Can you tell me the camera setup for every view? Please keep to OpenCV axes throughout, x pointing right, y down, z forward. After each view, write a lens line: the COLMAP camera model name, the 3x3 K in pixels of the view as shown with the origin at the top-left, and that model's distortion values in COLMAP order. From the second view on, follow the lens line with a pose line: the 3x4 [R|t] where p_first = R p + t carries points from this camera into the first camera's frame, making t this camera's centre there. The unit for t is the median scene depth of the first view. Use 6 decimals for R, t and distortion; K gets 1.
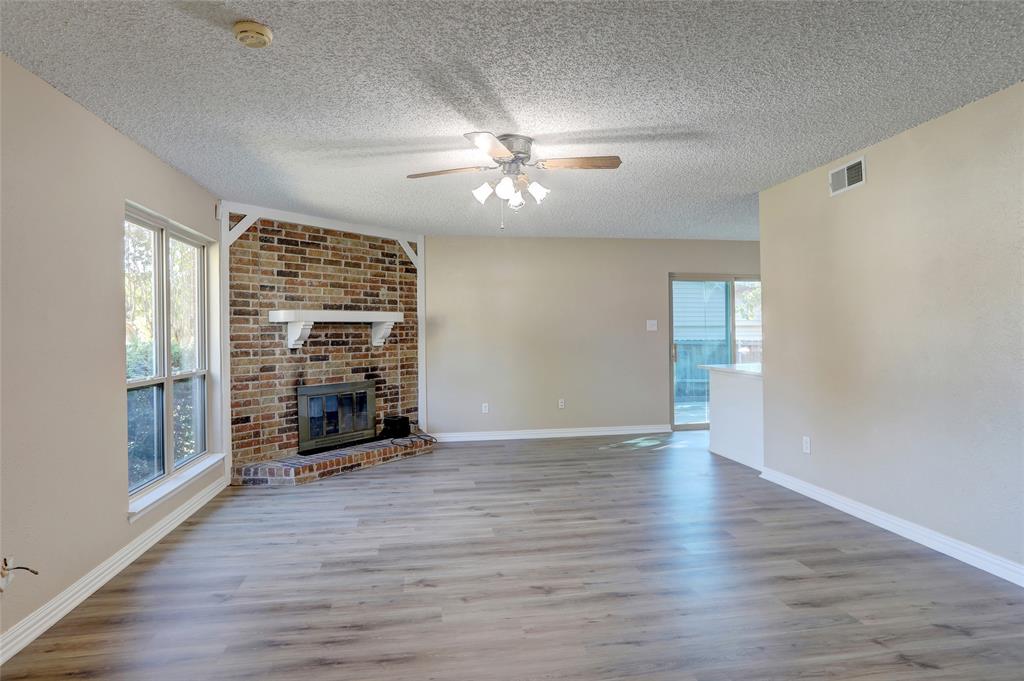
lens RADIAL K [[585.9, 0, 506.3], [0, 585.9, 335.0], [0, 0, 1]] dist [-0.072277, 0.049191]
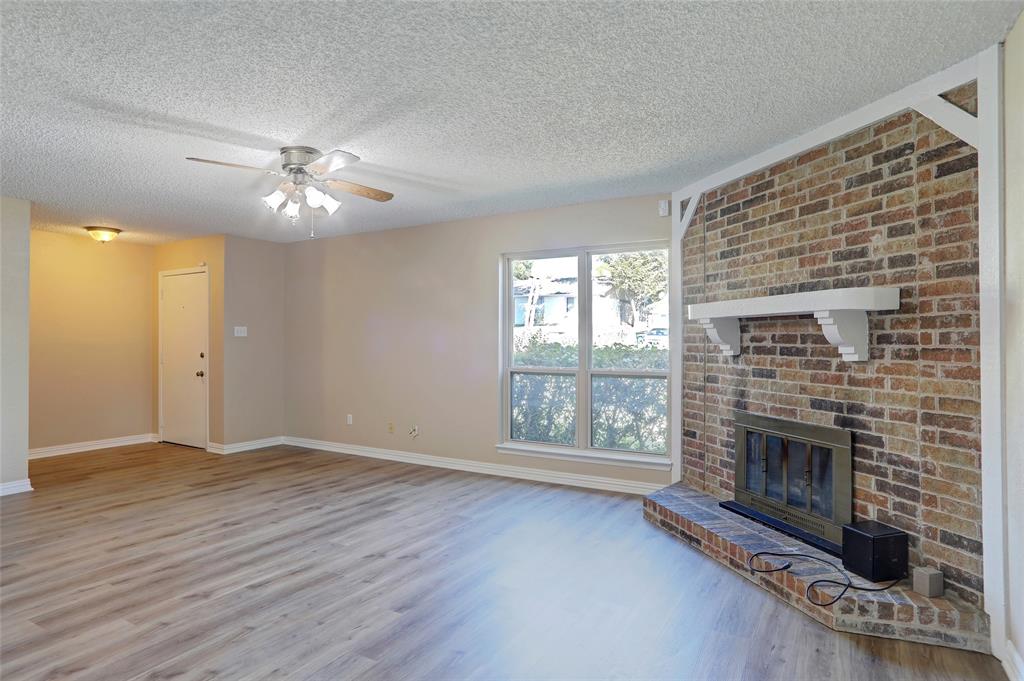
lens RADIAL K [[585.9, 0, 506.3], [0, 585.9, 335.0], [0, 0, 1]] dist [-0.072277, 0.049191]
pose [[-0.633845, 0.009526, -0.773402, 0.348097], [0.007927, 0.999952, 0.005819, -0.008358], [0.773420, -0.002443, -0.633889, 1.174785]]
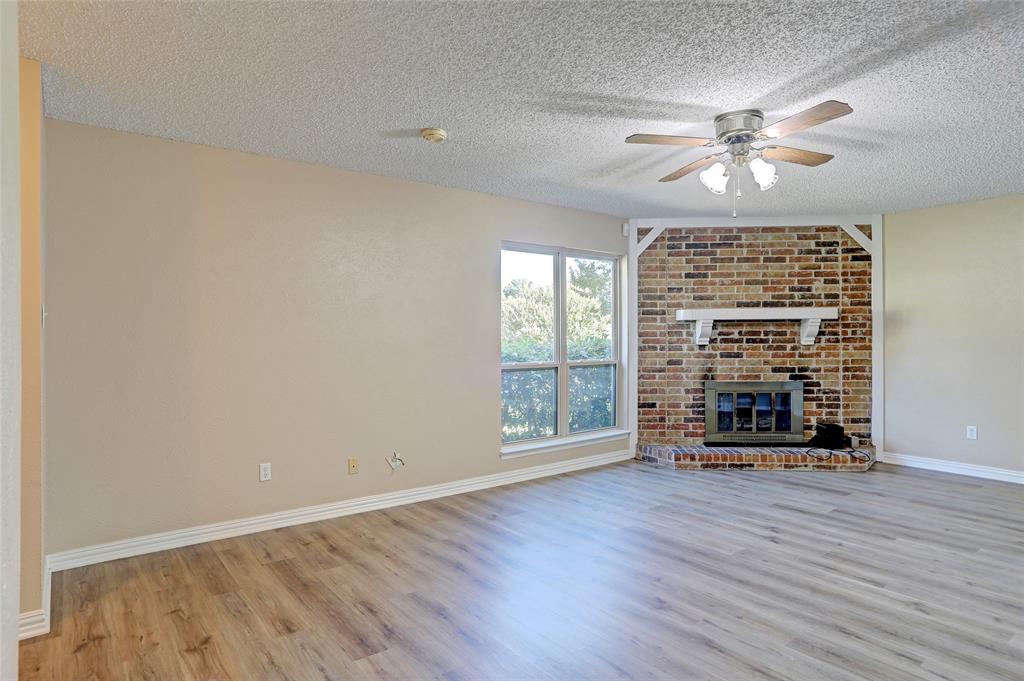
lens RADIAL K [[585.9, 0, 506.3], [0, 585.9, 335.0], [0, 0, 1]] dist [-0.072277, 0.049191]
pose [[0.486197, 0.012992, -0.873753, 0.373578], [-0.005190, 0.999915, 0.011980, -0.005608], [0.873834, -0.001290, 0.486223, 0.157819]]
